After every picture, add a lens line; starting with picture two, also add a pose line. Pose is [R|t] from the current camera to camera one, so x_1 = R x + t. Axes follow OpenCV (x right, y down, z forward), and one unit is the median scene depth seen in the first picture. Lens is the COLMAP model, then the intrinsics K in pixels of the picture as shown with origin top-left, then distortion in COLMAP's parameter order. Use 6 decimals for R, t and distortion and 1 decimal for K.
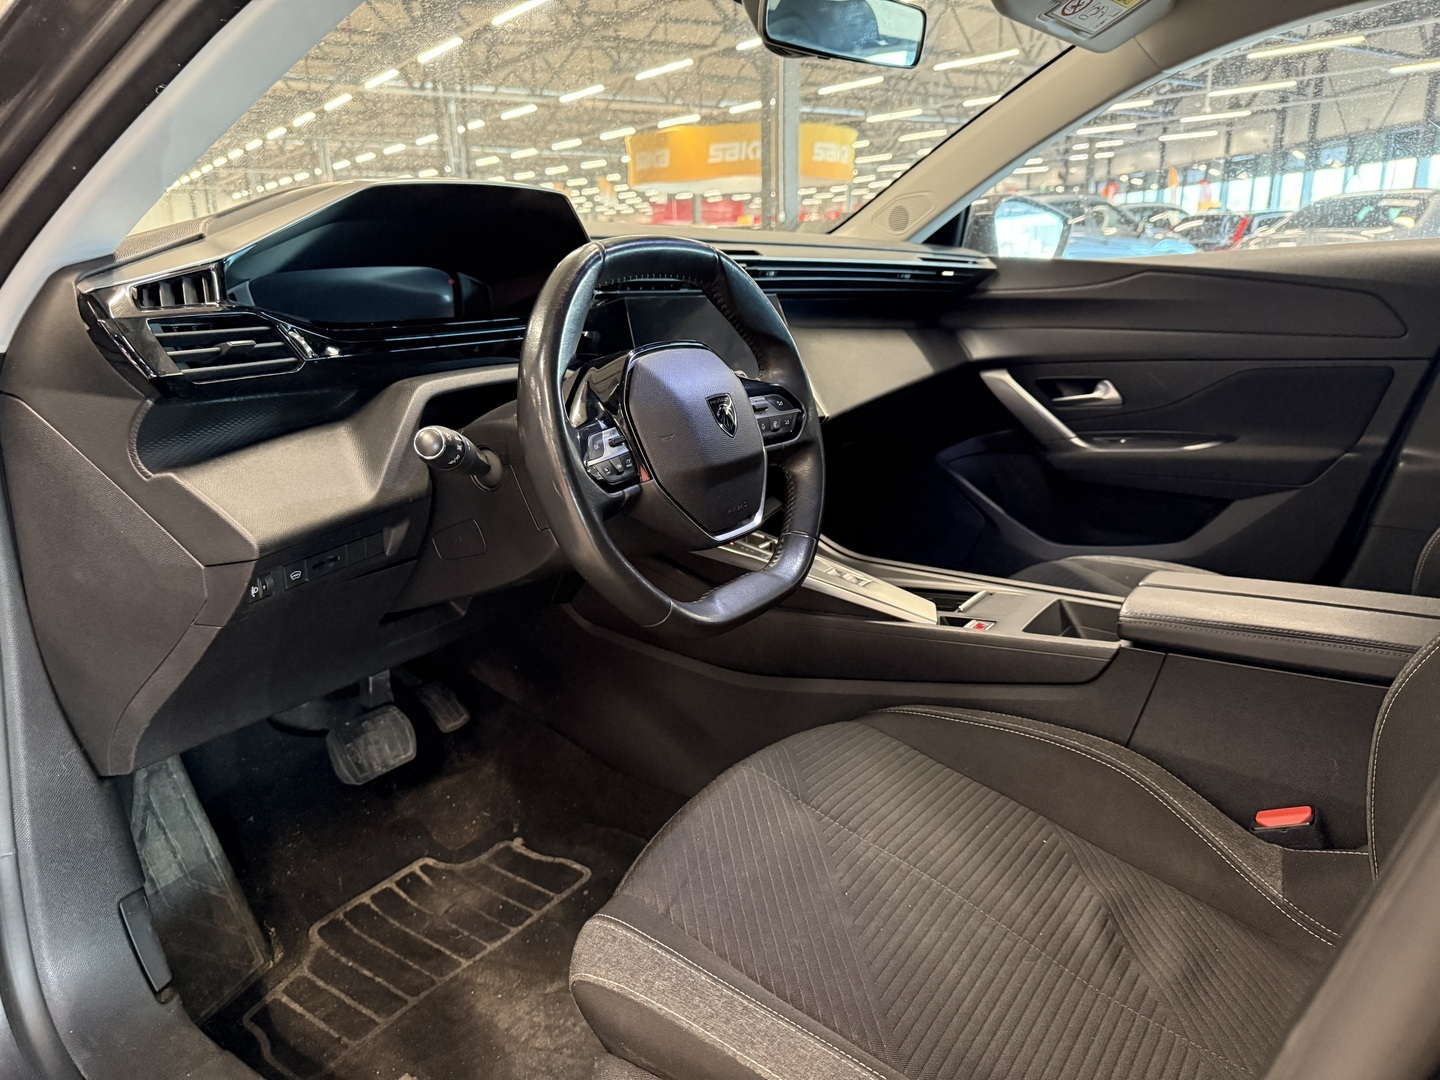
lens RADIAL K [[1039.4, 0, 720.0], [0, 1039.4, 540.0], [0, 0, 1]] dist [0.063175, -0.091994]
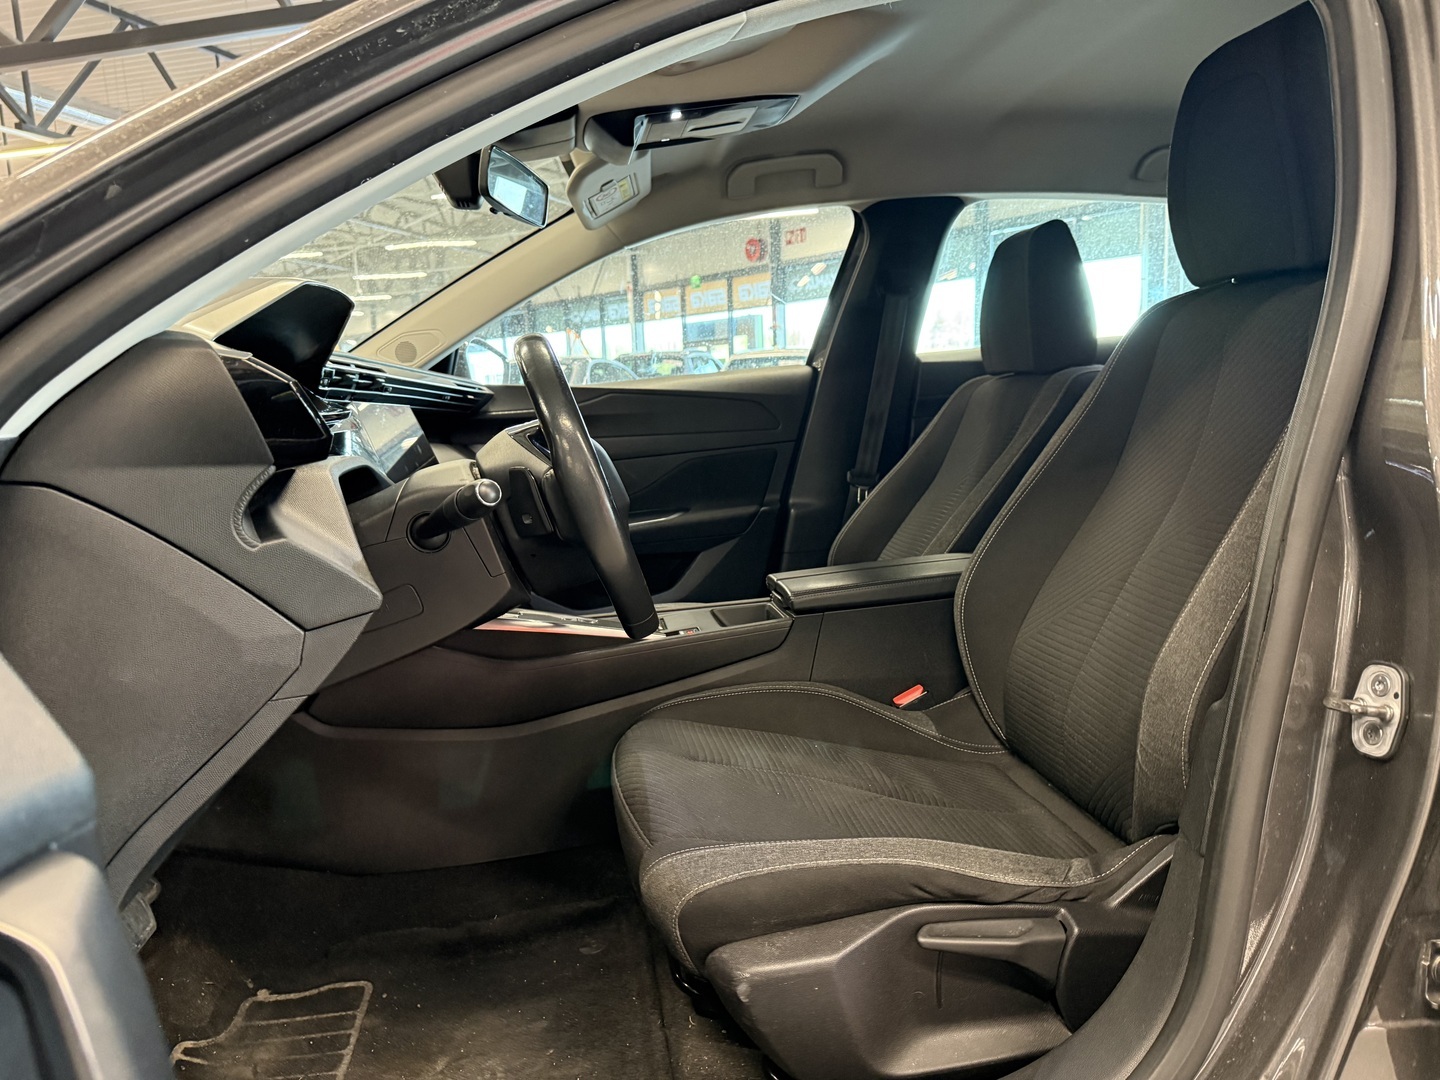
lens RADIAL K [[1039.4, 0, 720.0], [0, 1039.4, 540.0], [0, 0, 1]] dist [0.063175, -0.091994]
pose [[0.719366, -0.112008, 0.685541, -0.450072], [0.217622, 0.973570, -0.069291, 0.049726], [-0.659662, 0.199035, 0.724729, -0.003402]]
